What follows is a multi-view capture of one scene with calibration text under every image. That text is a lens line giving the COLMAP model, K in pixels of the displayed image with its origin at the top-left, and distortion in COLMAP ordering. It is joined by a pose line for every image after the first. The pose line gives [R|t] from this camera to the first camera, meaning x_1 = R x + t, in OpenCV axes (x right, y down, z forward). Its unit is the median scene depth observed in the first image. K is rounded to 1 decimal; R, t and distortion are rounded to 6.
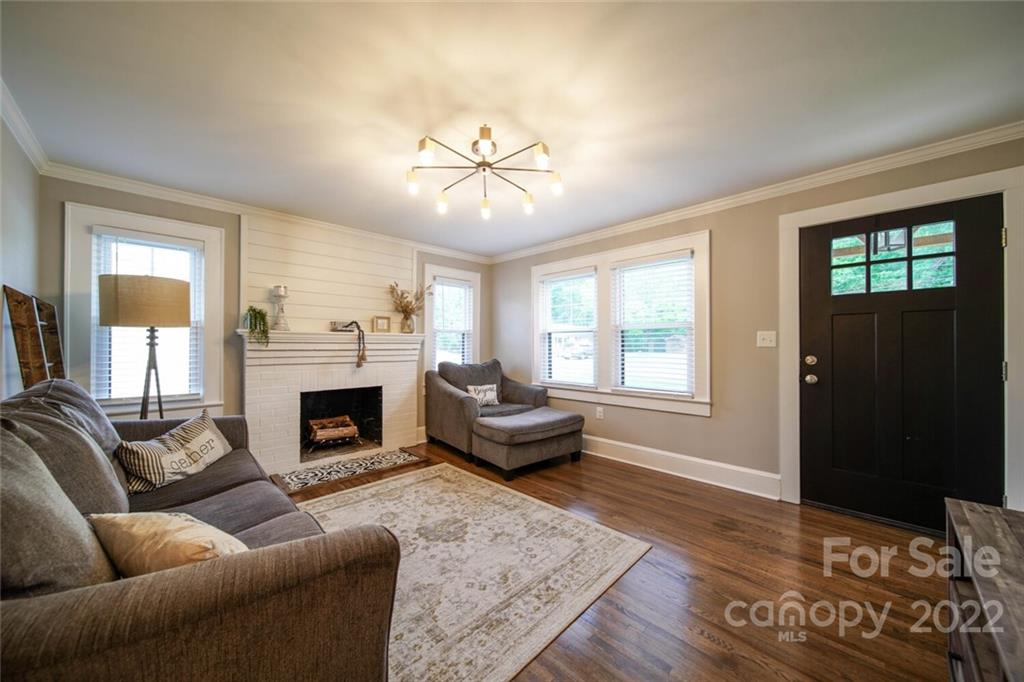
lens RADIAL K [[365.2, 0, 509.6], [0, 365.2, 342.2], [0, 0, 1]] dist [-0.000090, 0.000006]
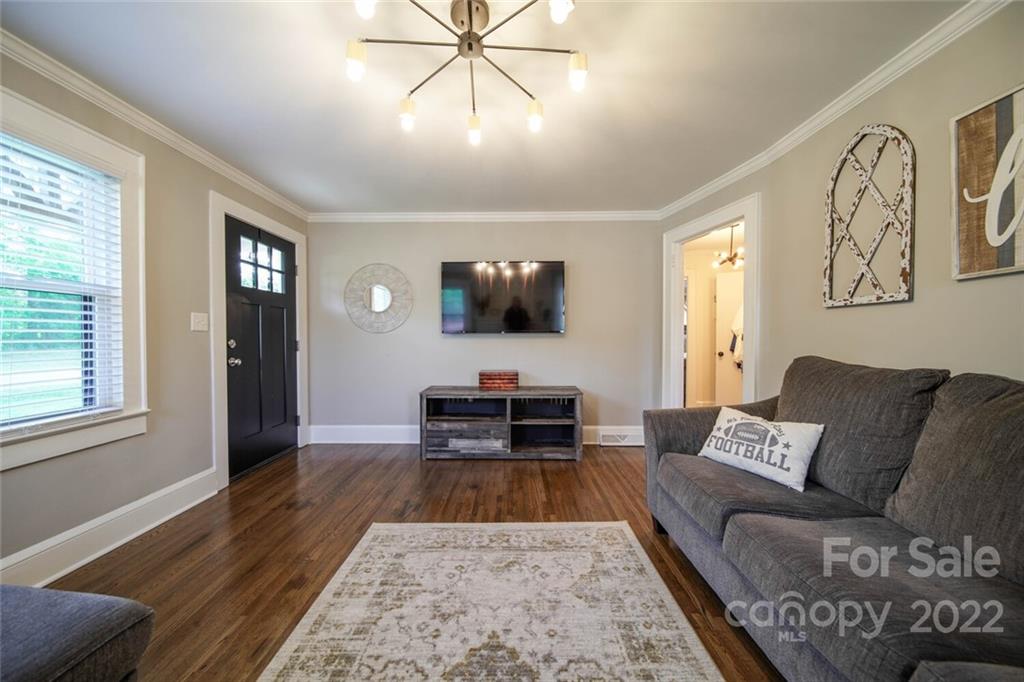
lens RADIAL K [[365.2, 0, 509.6], [0, 365.2, 342.2], [0, 0, 1]] dist [-0.000090, 0.000006]
pose [[-0.712858, -0.009046, 0.701251, -0.545730], [-0.002553, 0.999944, 0.010303, 0.036170], [-0.701304, 0.005554, -0.712840, 1.341667]]
